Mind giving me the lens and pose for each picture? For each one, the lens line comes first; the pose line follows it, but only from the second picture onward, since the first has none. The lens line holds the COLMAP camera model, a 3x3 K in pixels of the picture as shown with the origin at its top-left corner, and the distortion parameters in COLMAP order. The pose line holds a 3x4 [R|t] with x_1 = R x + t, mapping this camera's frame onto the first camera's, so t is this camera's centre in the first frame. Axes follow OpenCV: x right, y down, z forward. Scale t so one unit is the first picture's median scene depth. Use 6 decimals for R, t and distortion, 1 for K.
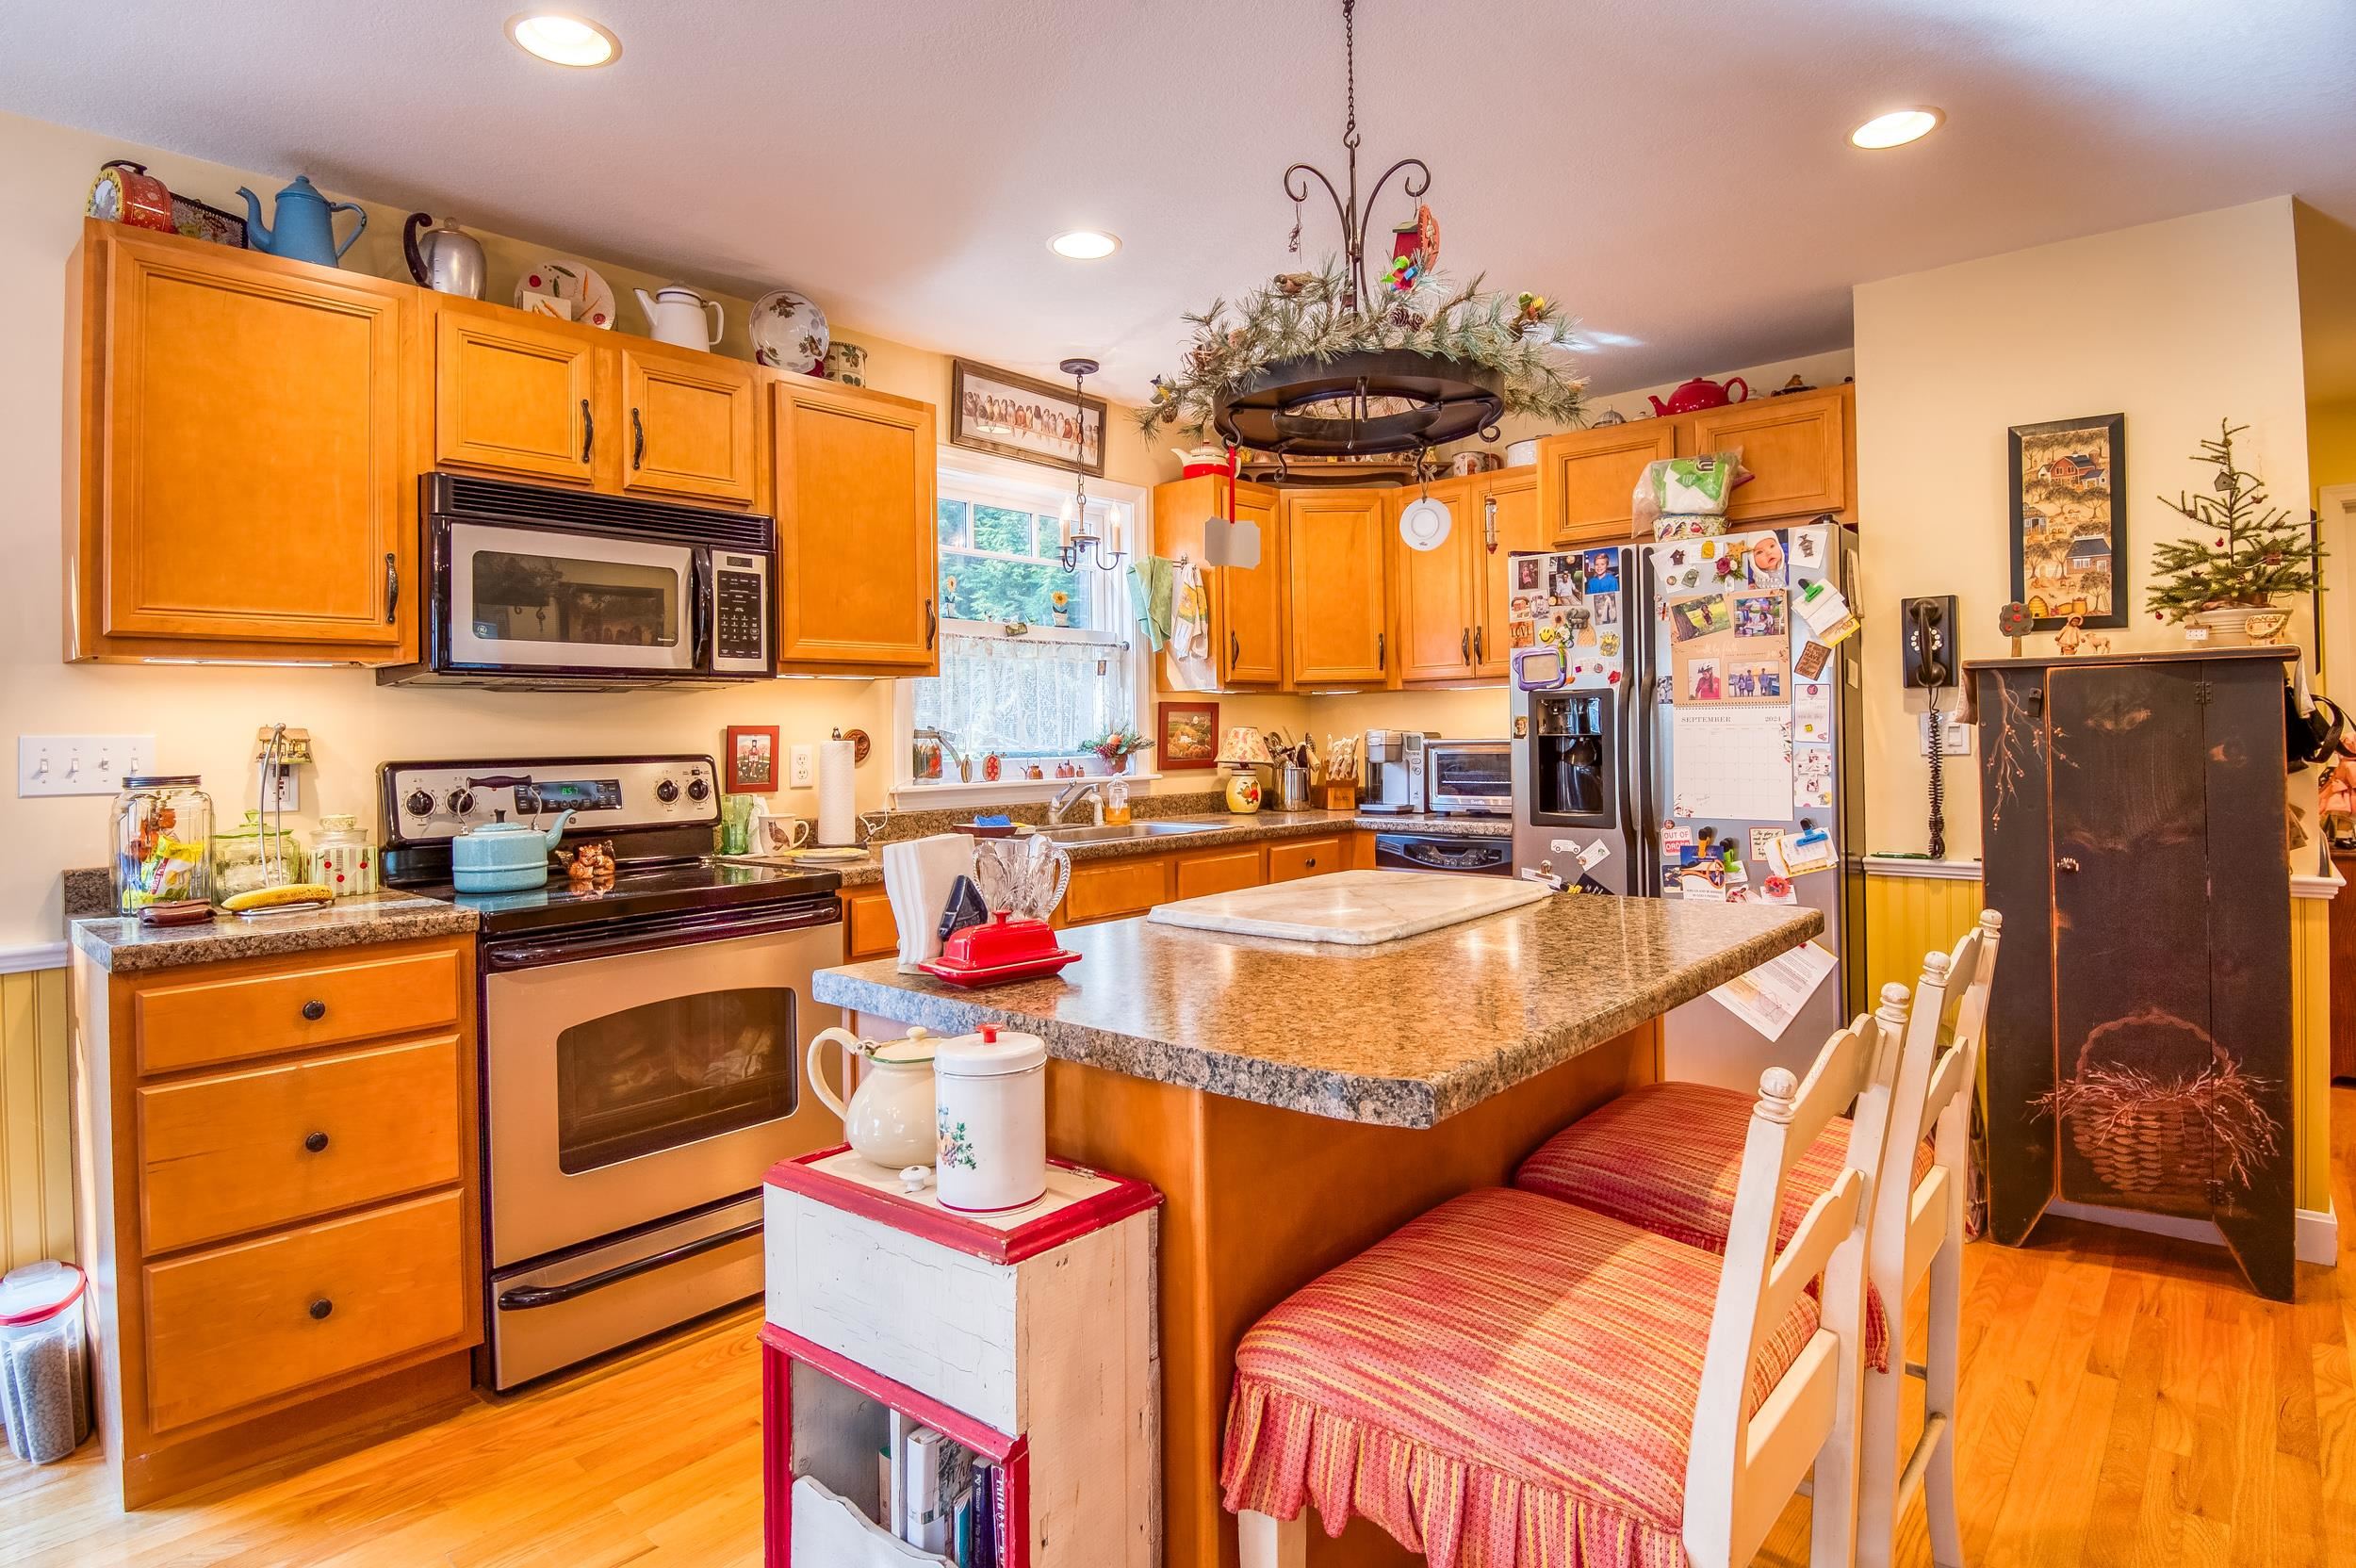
lens RADIAL K [[1208.5, 0, 1183.7], [0, 1208.5, 743.3], [0, 0, 1]] dist [-0.003579, -0.023311]
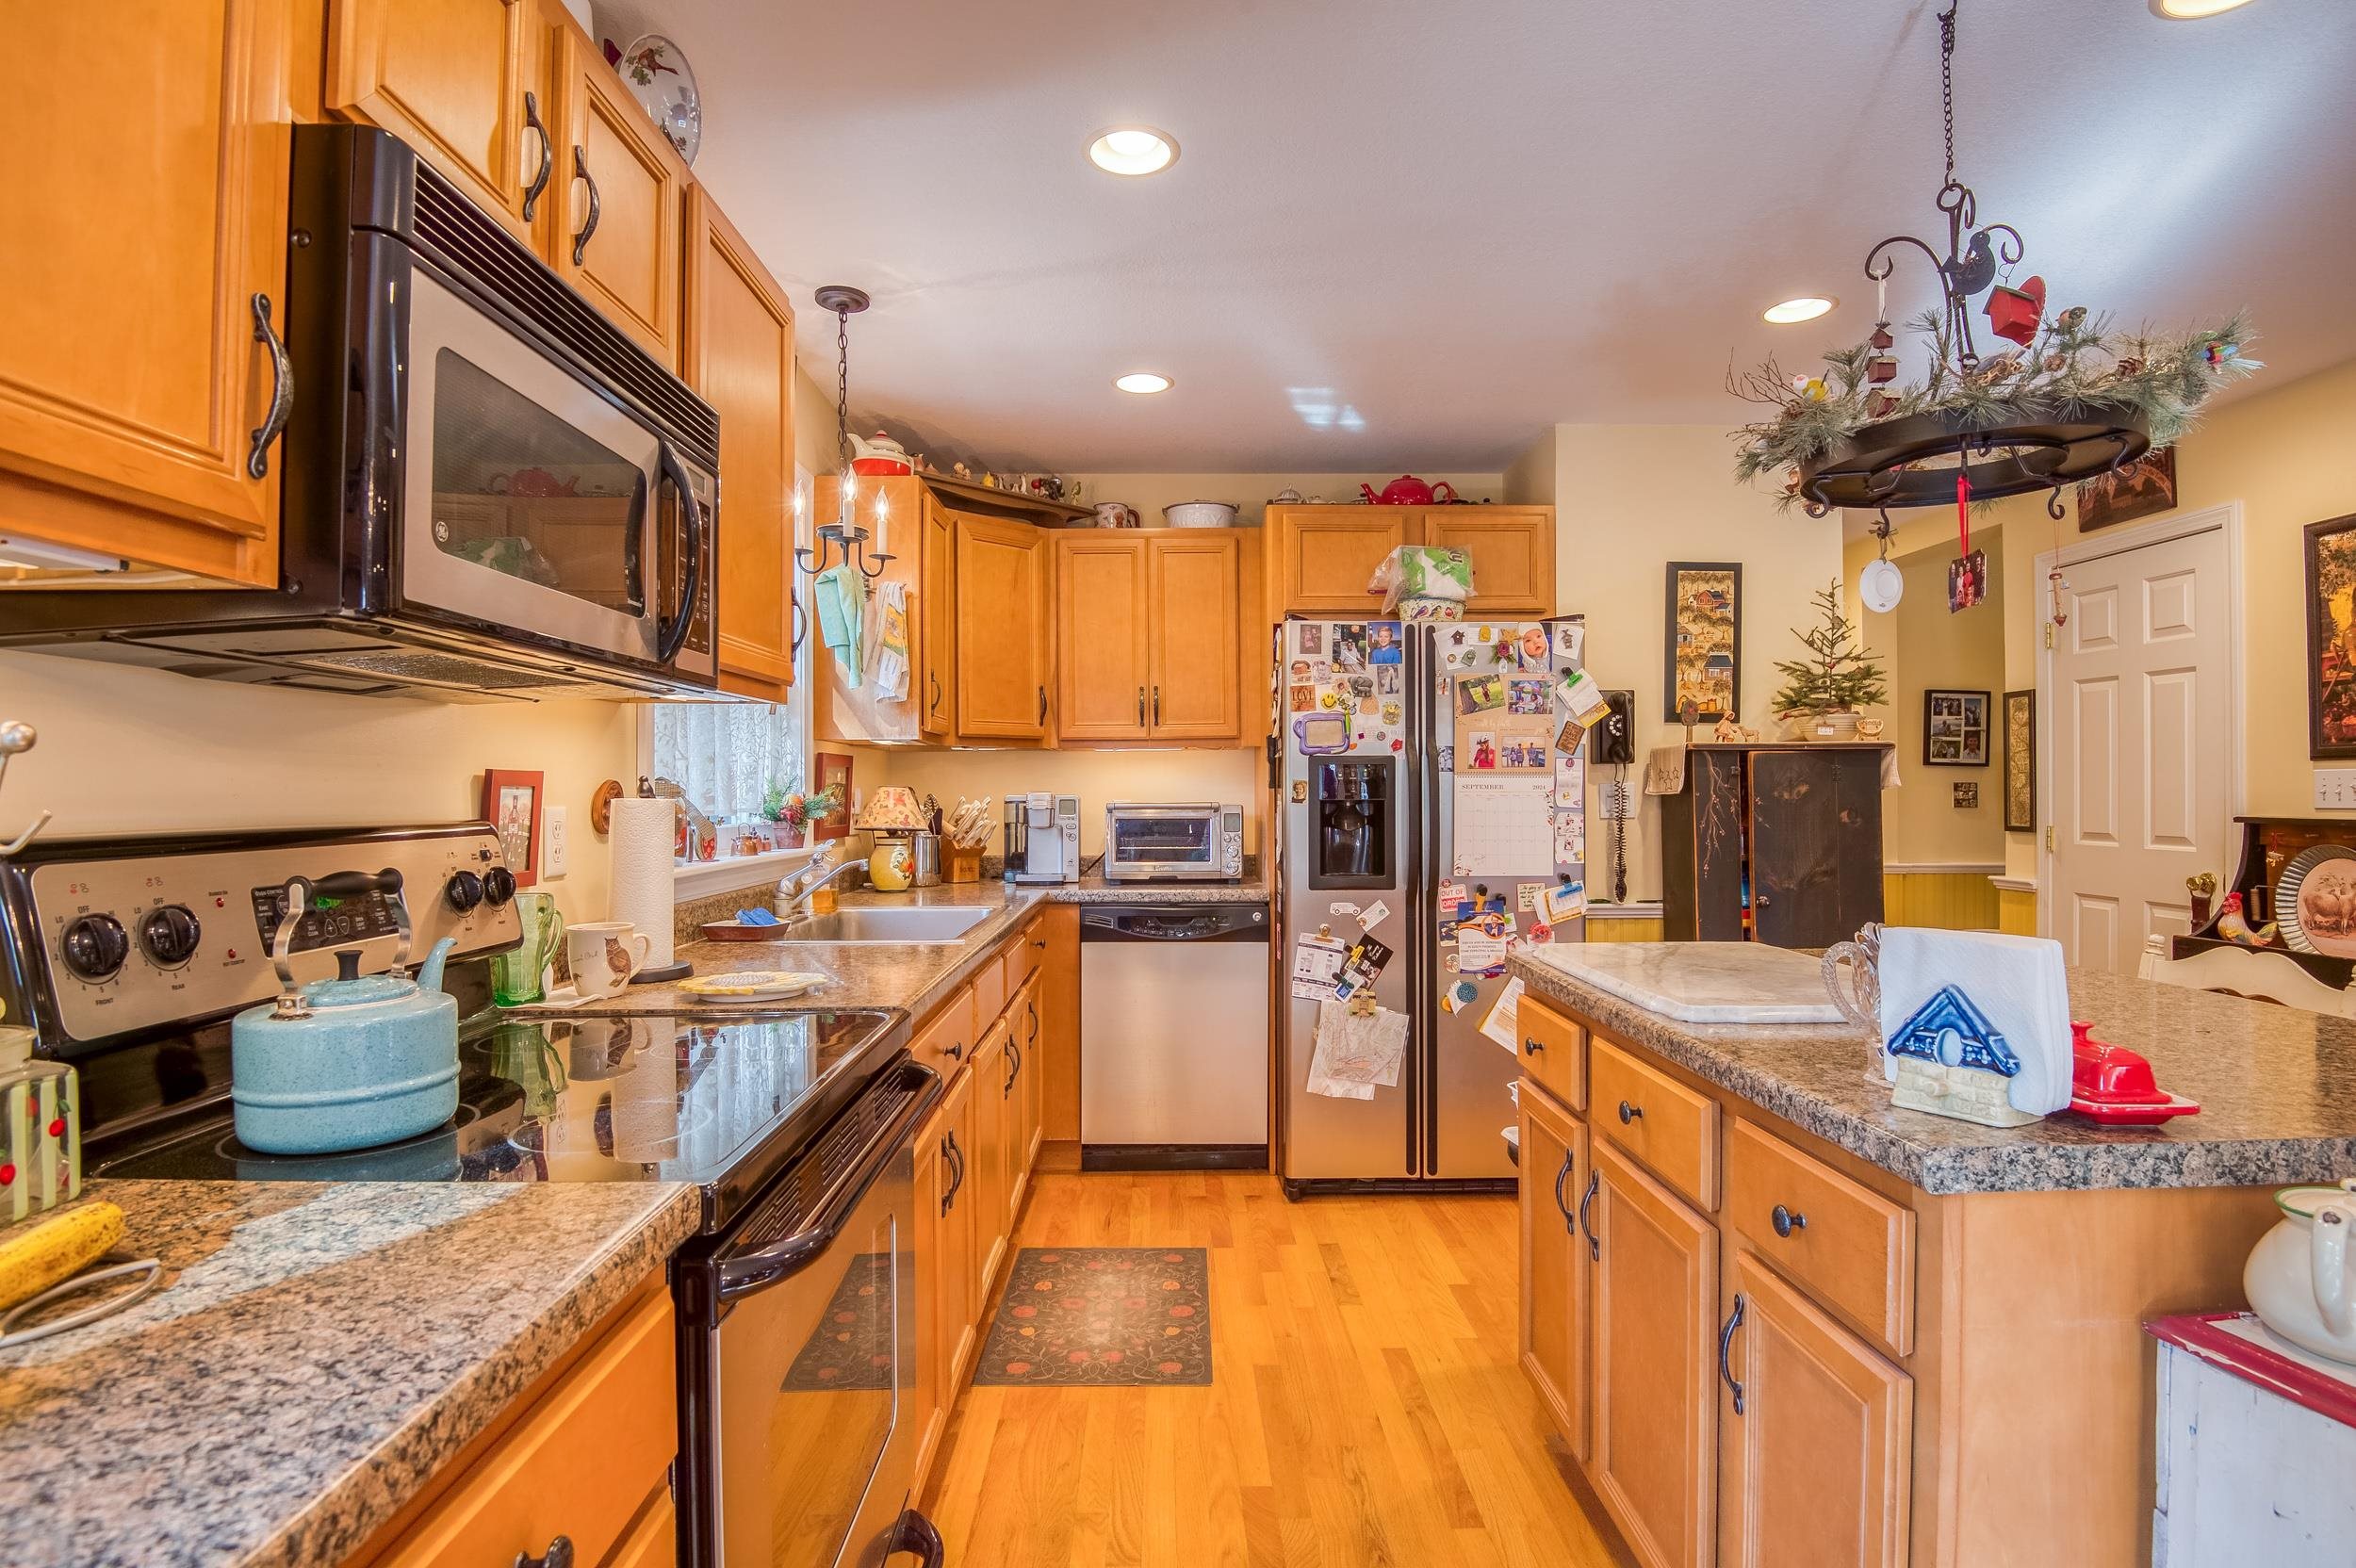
lens RADIAL K [[1192.2, 0, 1168.2], [0, 1192.2, 791.0], [0, 0, 1]] dist [0.030721, -0.022248]
pose [[0.738070, 0.014289, 0.674572, -0.536091], [-0.003677, 0.999846, -0.017156, 0.004165], [-0.674714, 0.010182, 0.738009, 0.399868]]
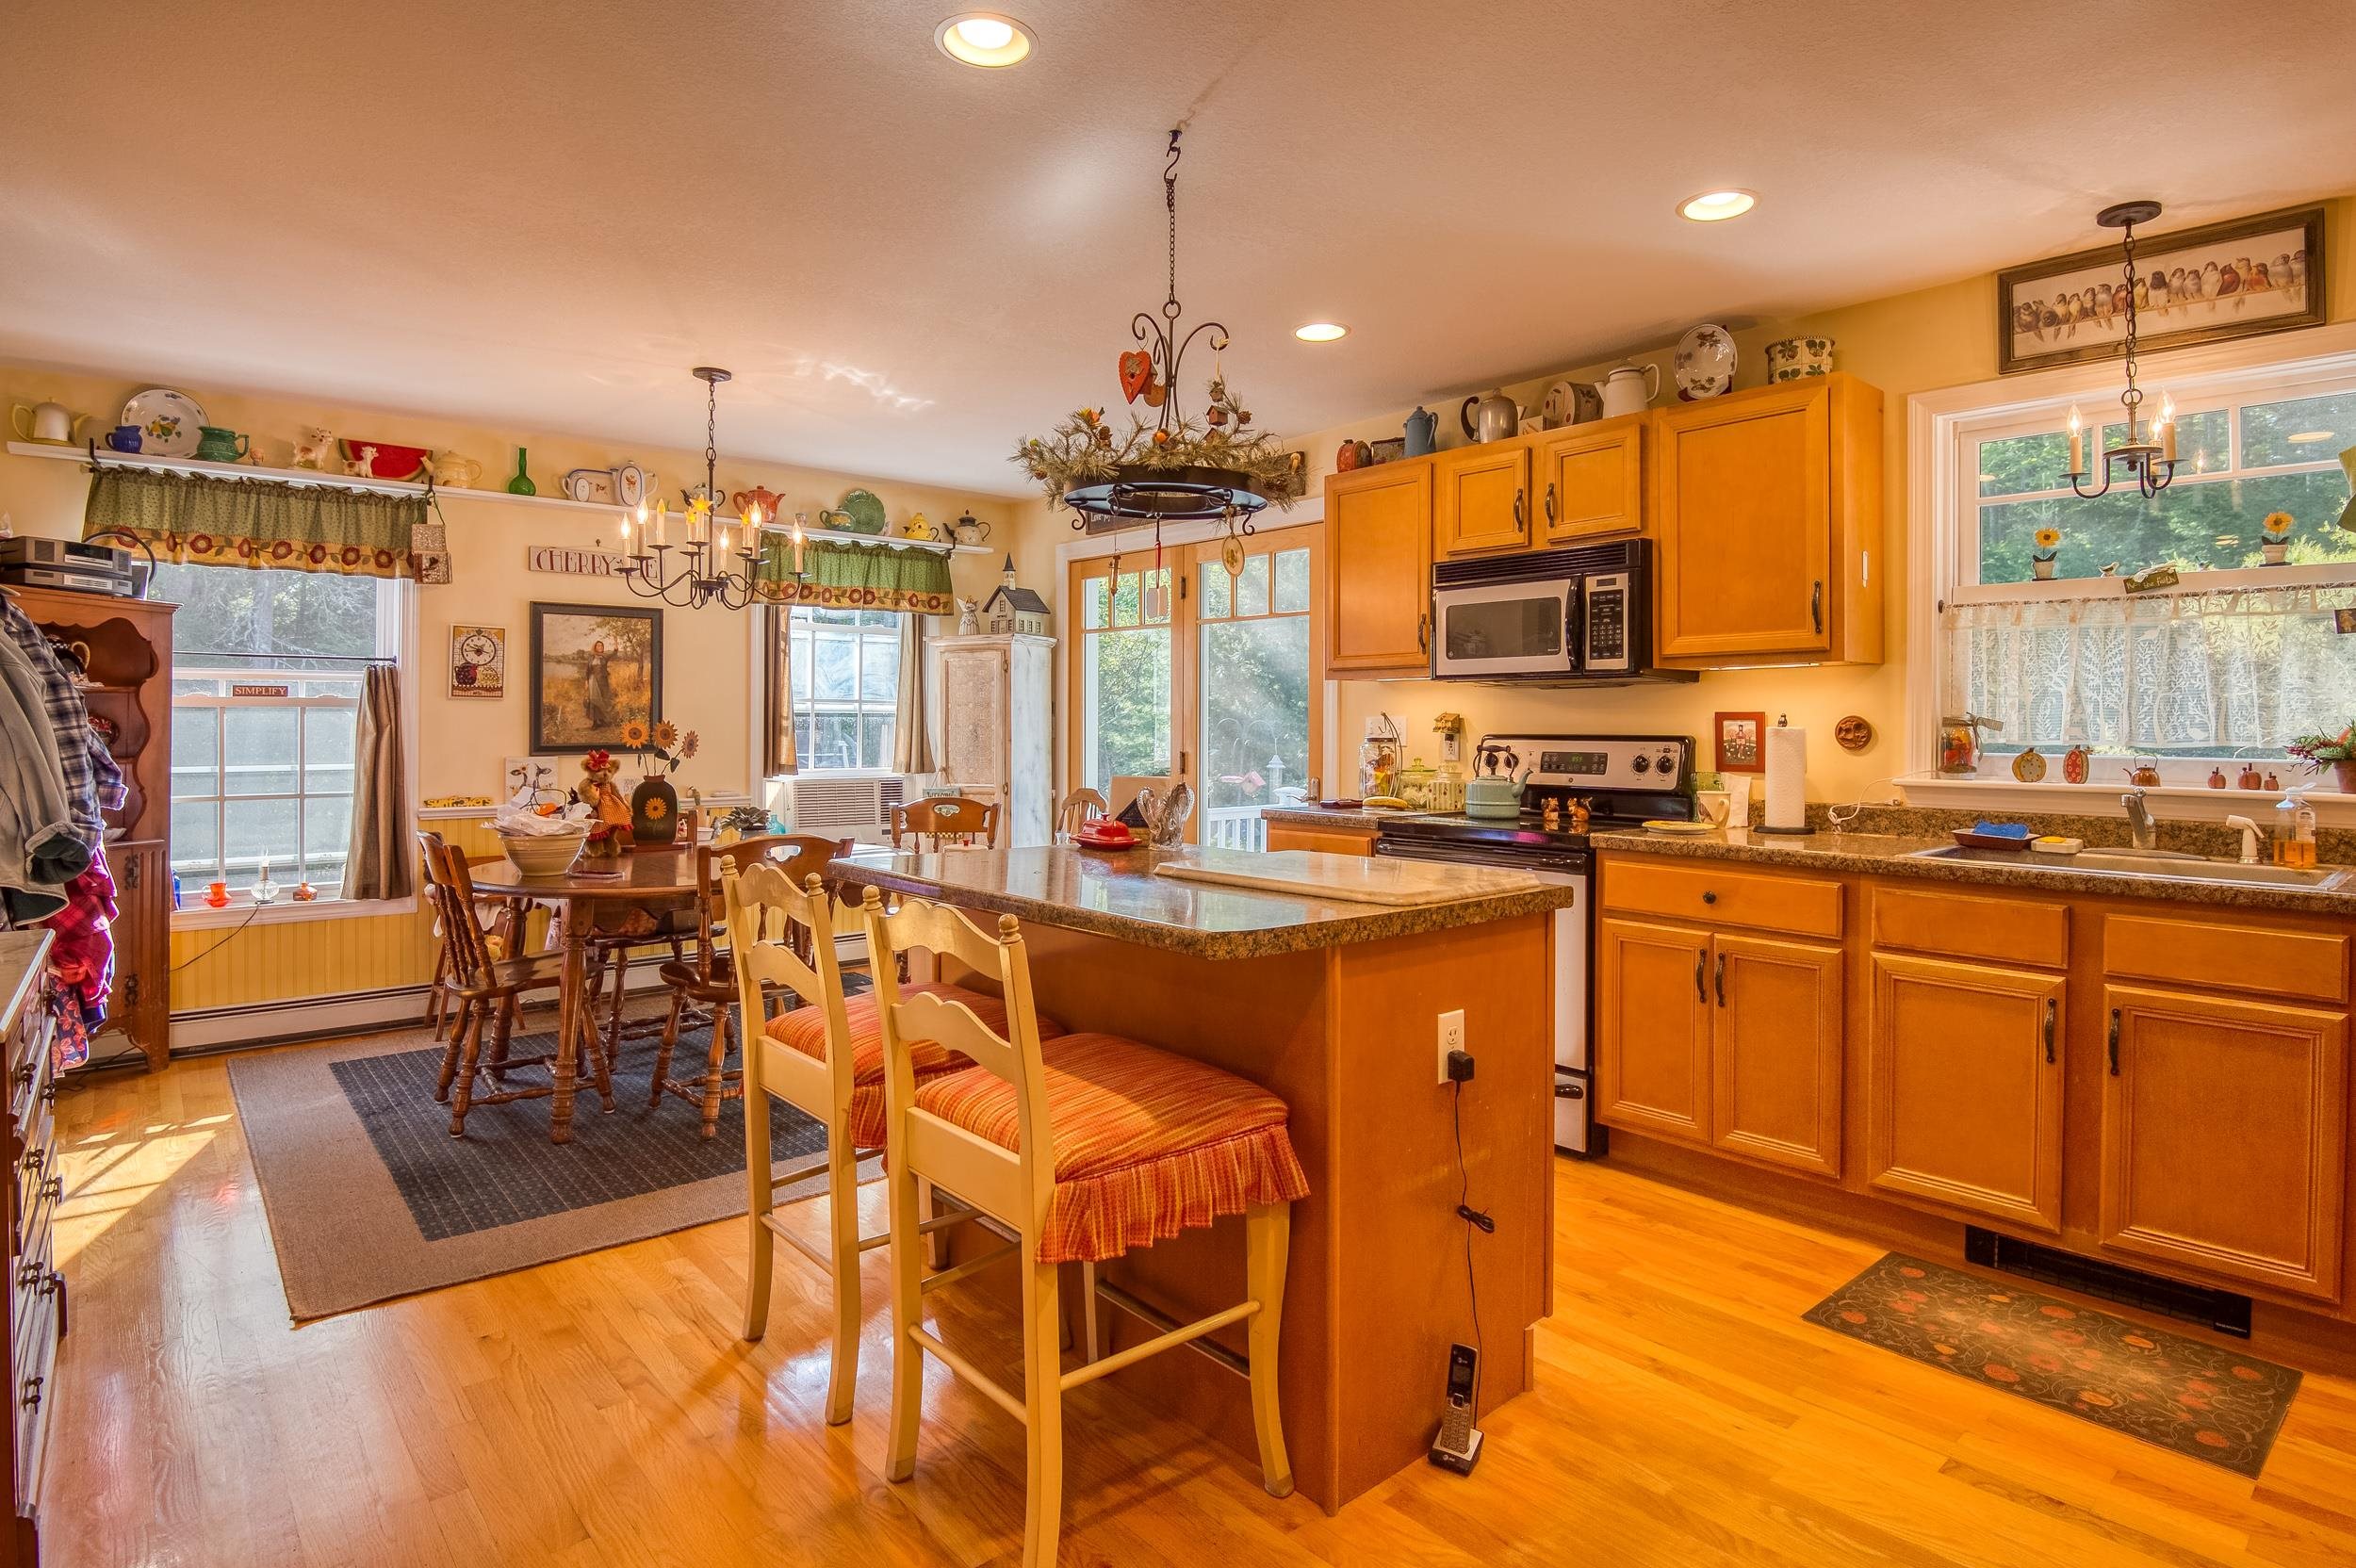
lens RADIAL K [[1208.5, 0, 1183.7], [0, 1208.5, 743.3], [0, 0, 1]] dist [-0.003579, -0.023311]
pose [[-0.115194, 0.032715, -0.992804, 0.854772], [-0.008964, 0.999383, 0.033972, -0.019934], [0.993303, 0.012813, -0.114830, 0.652784]]
